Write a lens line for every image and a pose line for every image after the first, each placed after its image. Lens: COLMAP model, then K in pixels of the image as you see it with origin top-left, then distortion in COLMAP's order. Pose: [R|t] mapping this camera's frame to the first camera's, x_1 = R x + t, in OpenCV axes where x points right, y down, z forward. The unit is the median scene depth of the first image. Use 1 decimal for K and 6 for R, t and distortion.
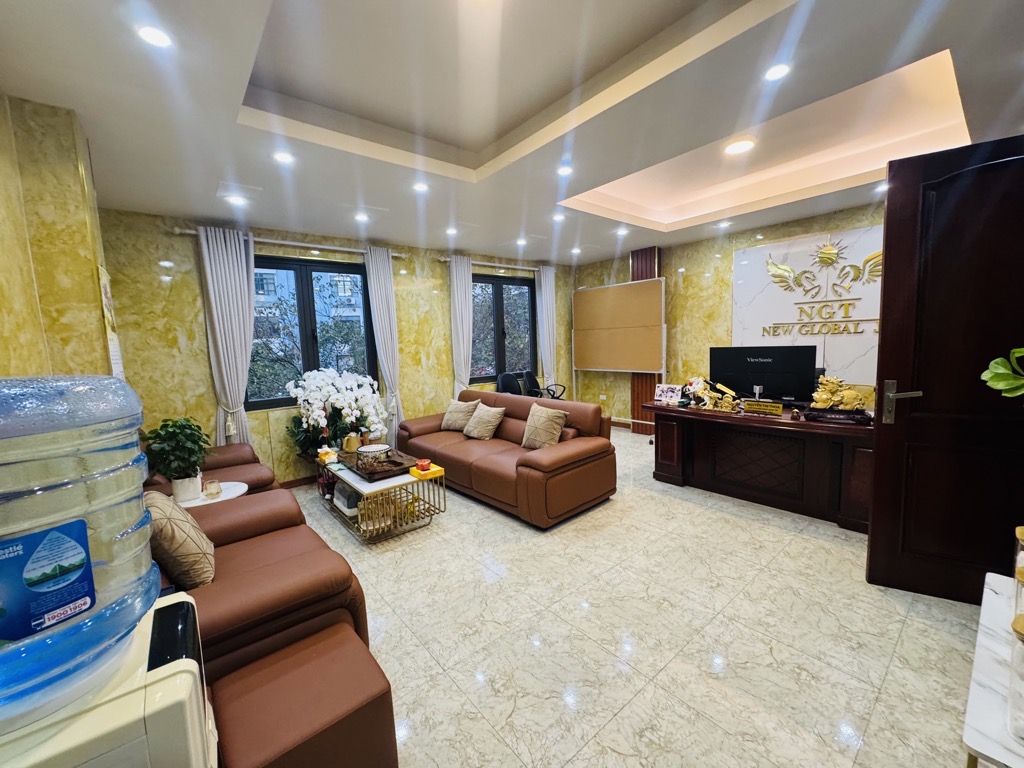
lens RADIAL K [[409.8, 0, 512.0], [0, 409.8, 384.0], [0, 0, 1]] dist [-0.001162, 0.000344]
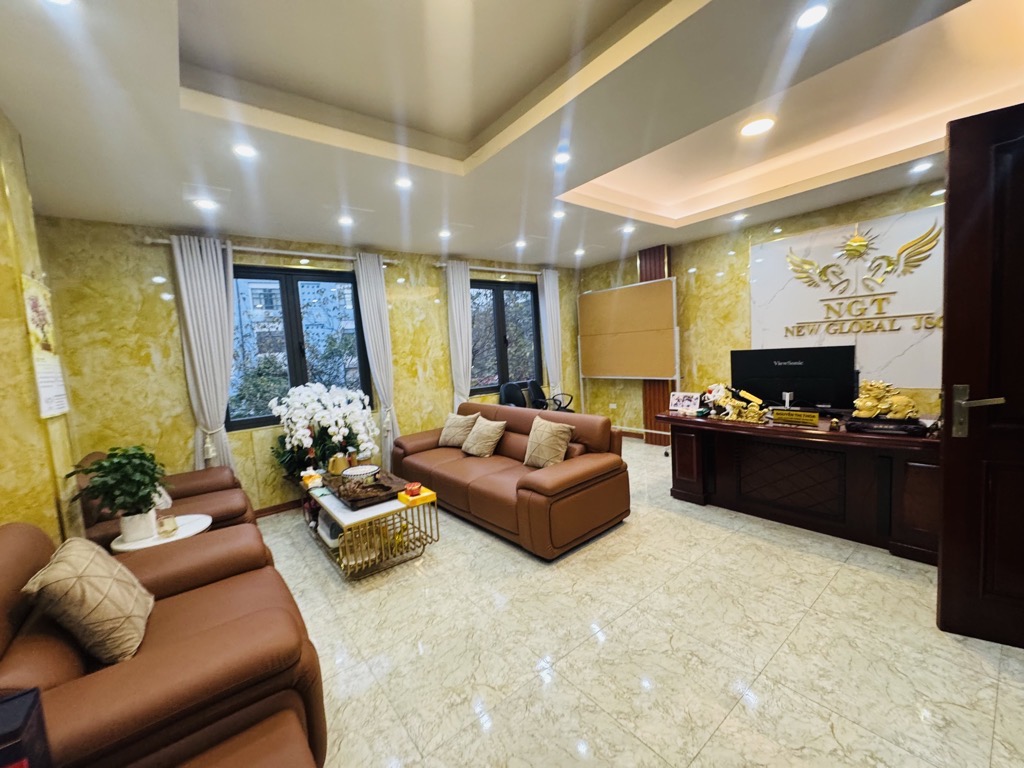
lens RADIAL K [[409.8, 0, 512.0], [0, 409.8, 384.0], [0, 0, 1]] dist [-0.001162, 0.000344]
pose [[0.999449, -0.023745, -0.023194, 0.025960], [0.023270, 0.999518, -0.020532, -0.009384], [0.023670, 0.019981, 0.999520, 0.100487]]
